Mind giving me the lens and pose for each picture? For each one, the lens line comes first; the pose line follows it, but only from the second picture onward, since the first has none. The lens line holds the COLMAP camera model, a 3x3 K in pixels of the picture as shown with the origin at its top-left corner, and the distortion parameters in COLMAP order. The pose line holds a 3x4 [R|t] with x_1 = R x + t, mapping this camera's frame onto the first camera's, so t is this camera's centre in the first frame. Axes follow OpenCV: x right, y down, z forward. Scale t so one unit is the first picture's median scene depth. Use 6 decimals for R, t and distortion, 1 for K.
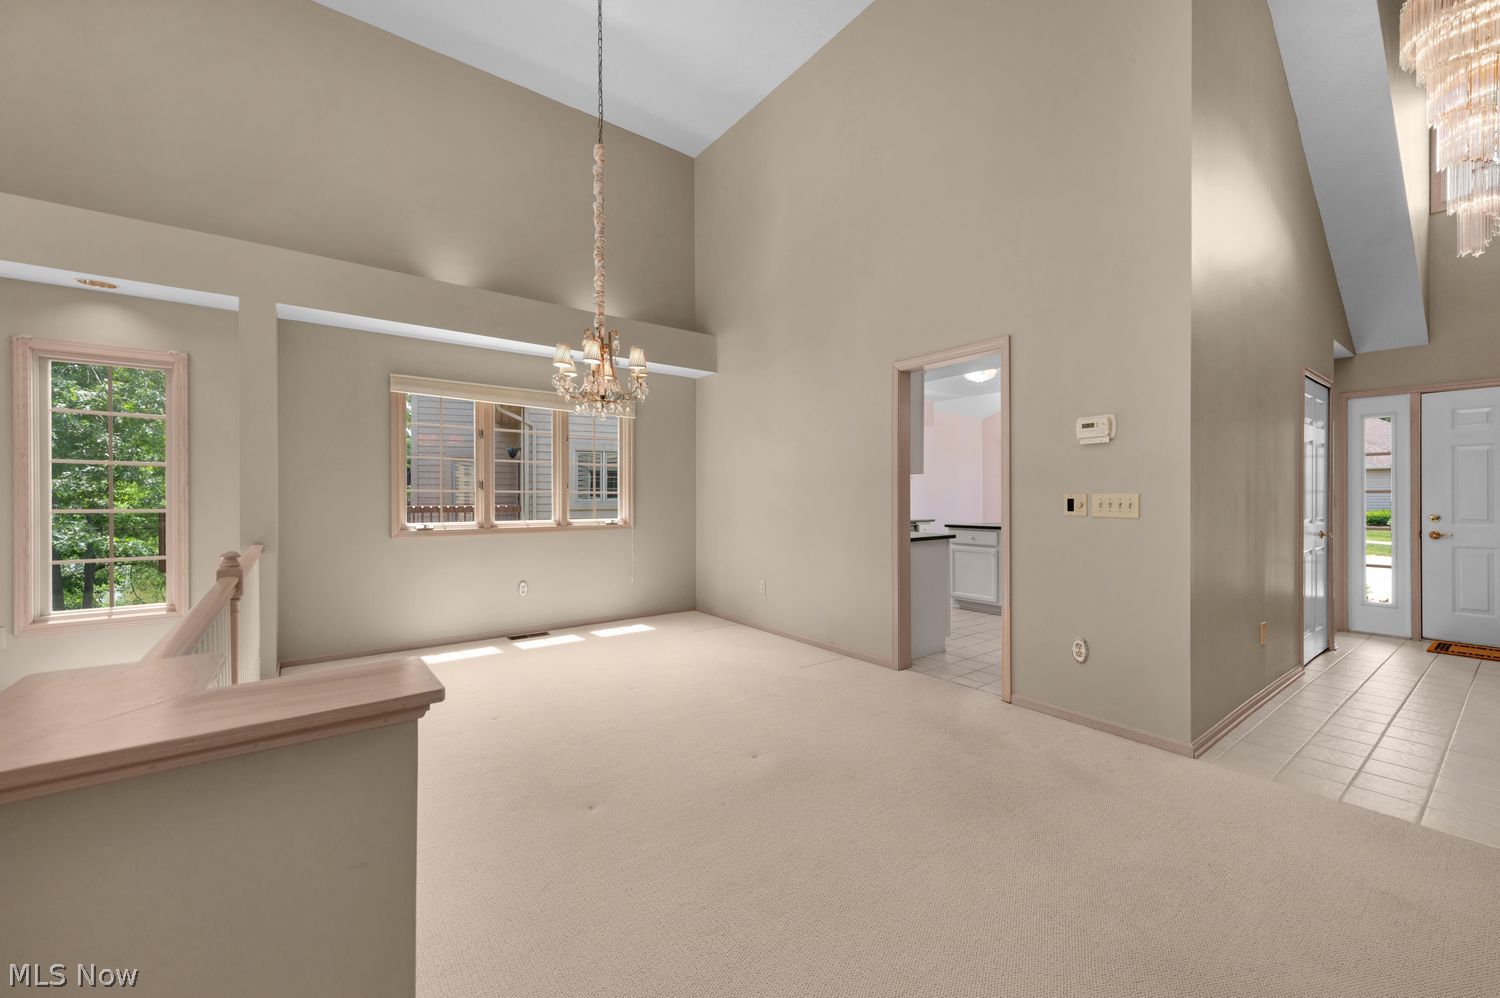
lens RADIAL K [[592.2, 0, 756.2], [0, 592.2, 501.6], [0, 0, 1]] dist [0.013470, -0.001676]
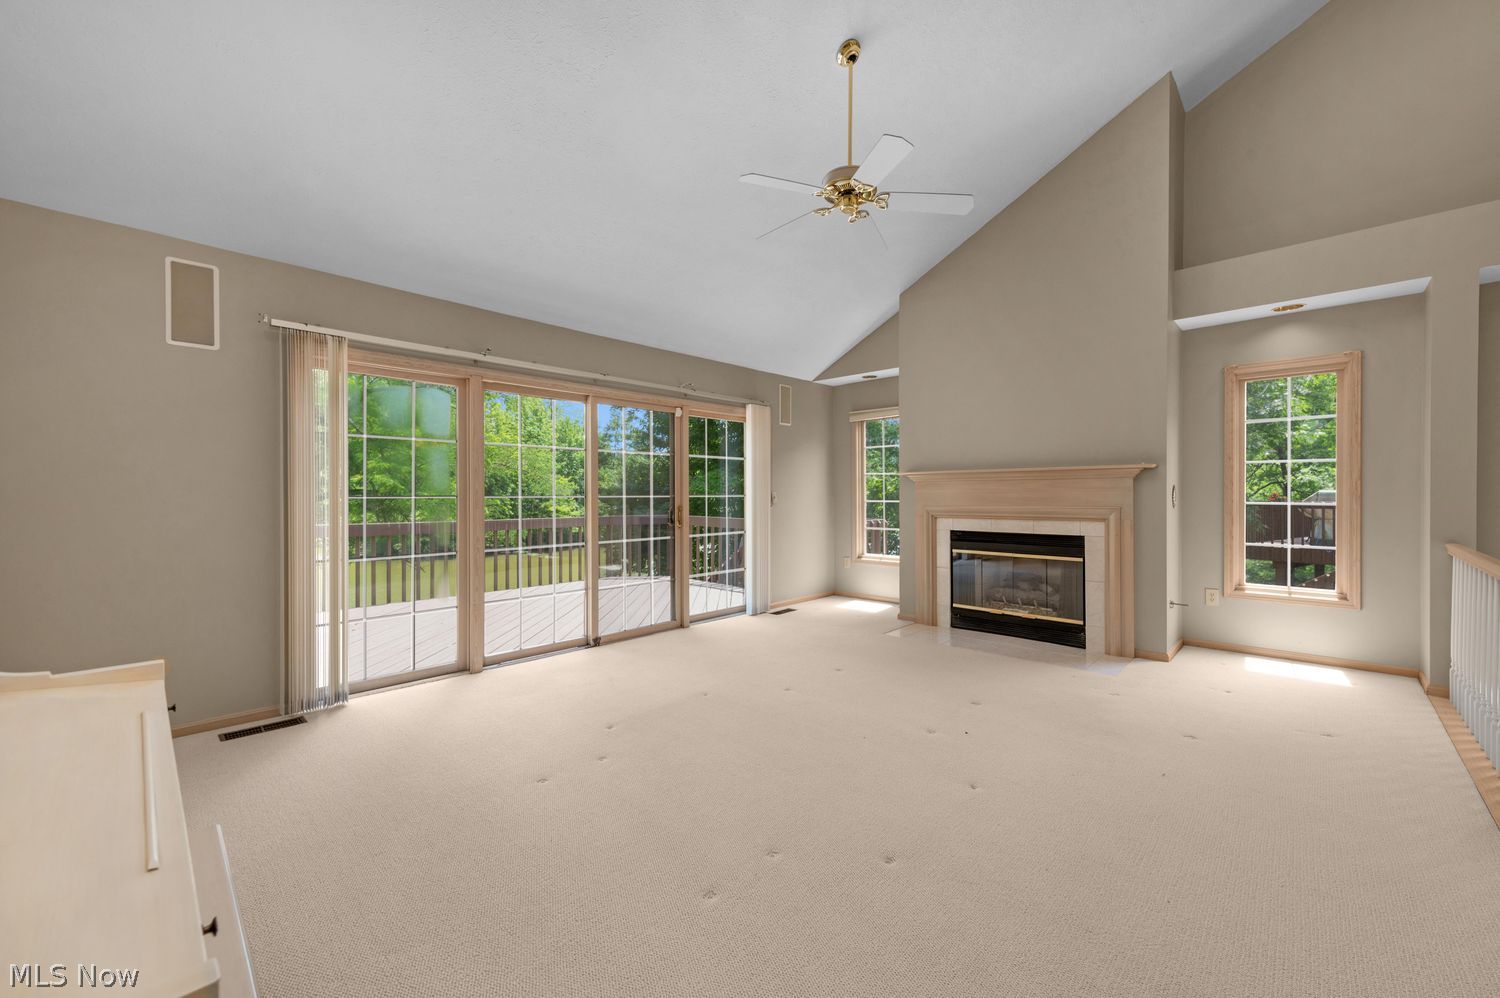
lens RADIAL K [[592.2, 0, 815.4], [0, 592.2, 500.7], [0, 0, 1]] dist [0.013470, -0.001676]
pose [[0.196233, 0.013103, -0.980470, -0.425910], [-0.005164, 0.999911, 0.012329, 0.003318], [0.980544, 0.002644, 0.196283, -0.367464]]
